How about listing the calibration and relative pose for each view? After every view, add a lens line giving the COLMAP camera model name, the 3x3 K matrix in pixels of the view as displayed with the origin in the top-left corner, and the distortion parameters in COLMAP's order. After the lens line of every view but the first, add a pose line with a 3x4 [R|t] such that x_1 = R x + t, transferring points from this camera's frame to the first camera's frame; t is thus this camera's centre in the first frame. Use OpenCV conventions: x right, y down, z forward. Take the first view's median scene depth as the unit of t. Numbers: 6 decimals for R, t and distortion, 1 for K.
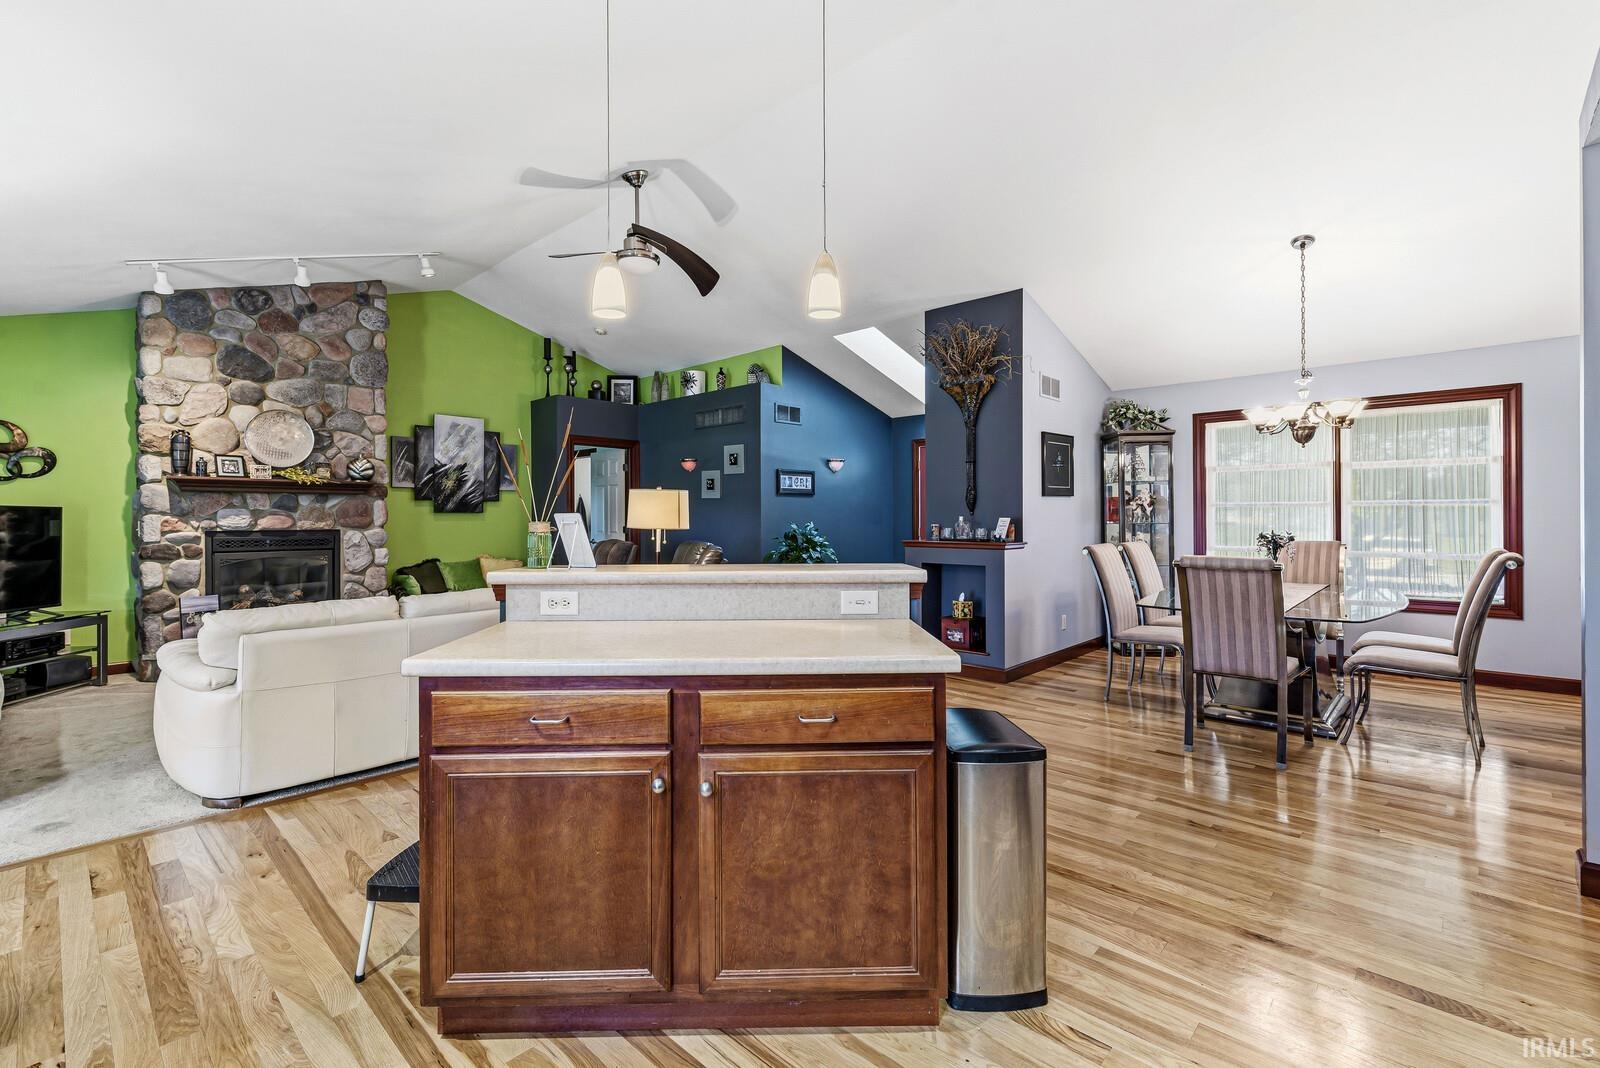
lens RADIAL K [[692.6, 0, 791.7], [0, 692.6, 509.0], [0, 0, 1]] dist [0.001366, 0.000013]
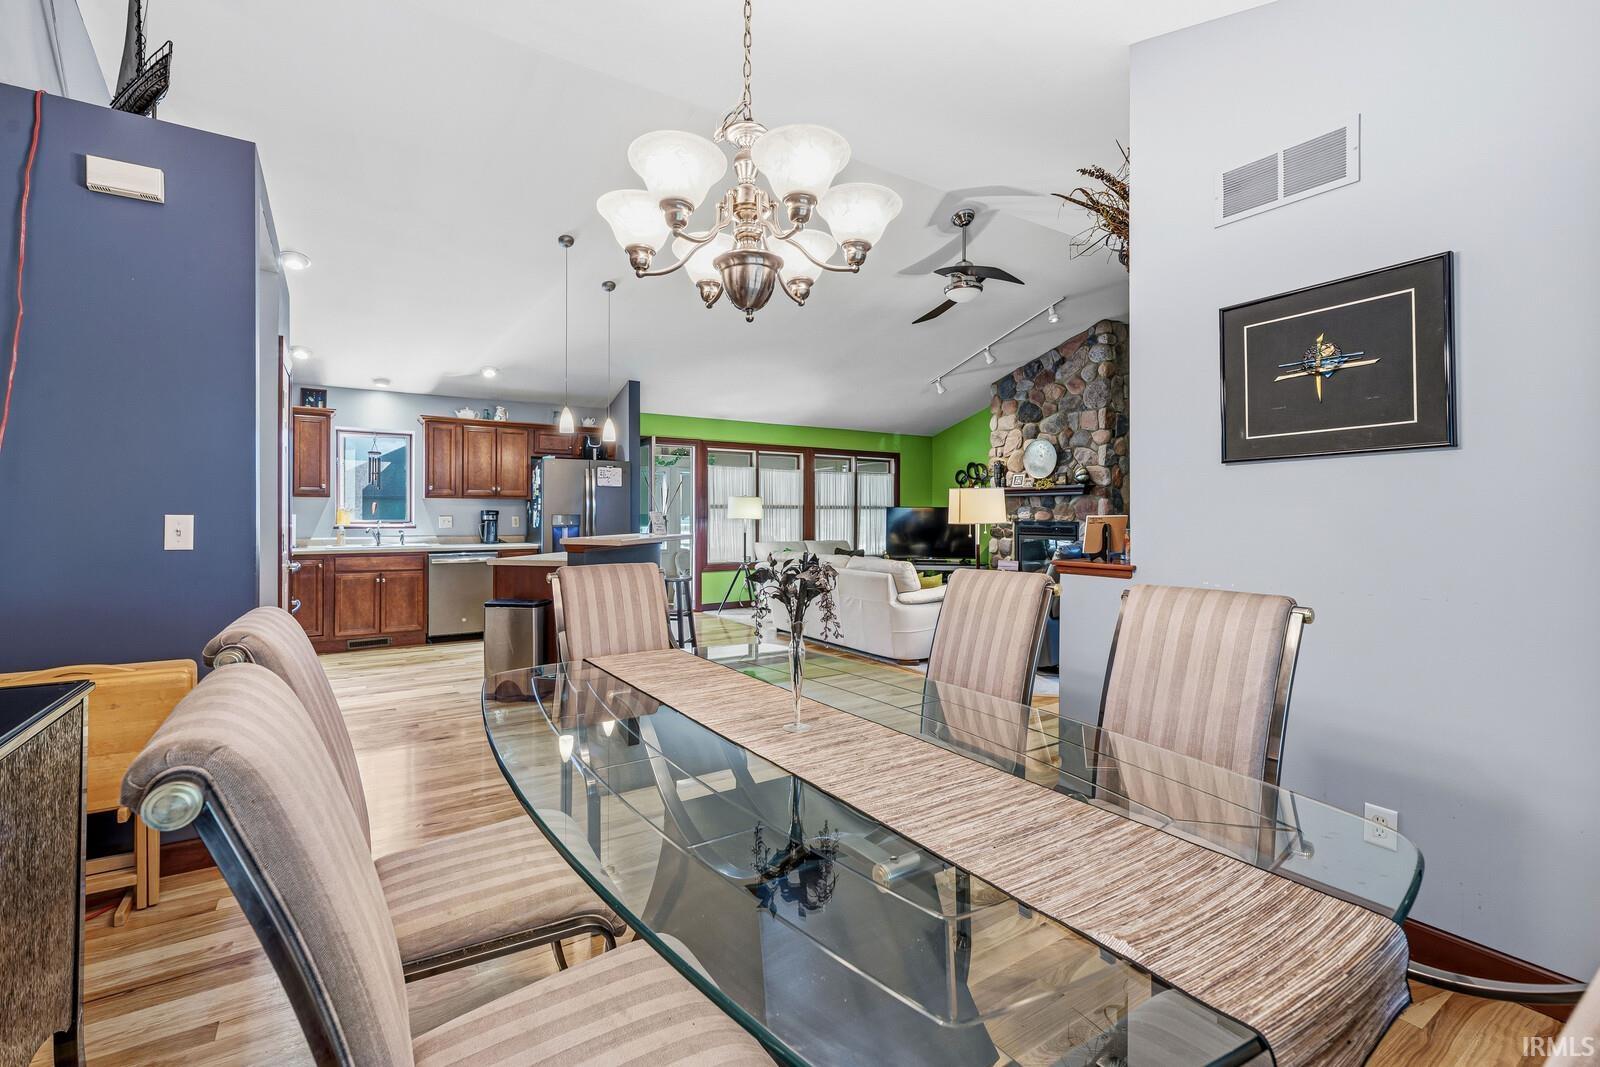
lens RADIAL K [[692.6, 0, 791.7], [0, 692.6, 508.5], [0, 0, 1]] dist [0.001366, 0.000013]
pose [[-0.235427, -0.001876, -0.971890, 0.809482], [0.014761, 0.999876, -0.005506, 0.003683], [0.971780, -0.015642, -0.235370, 0.833544]]
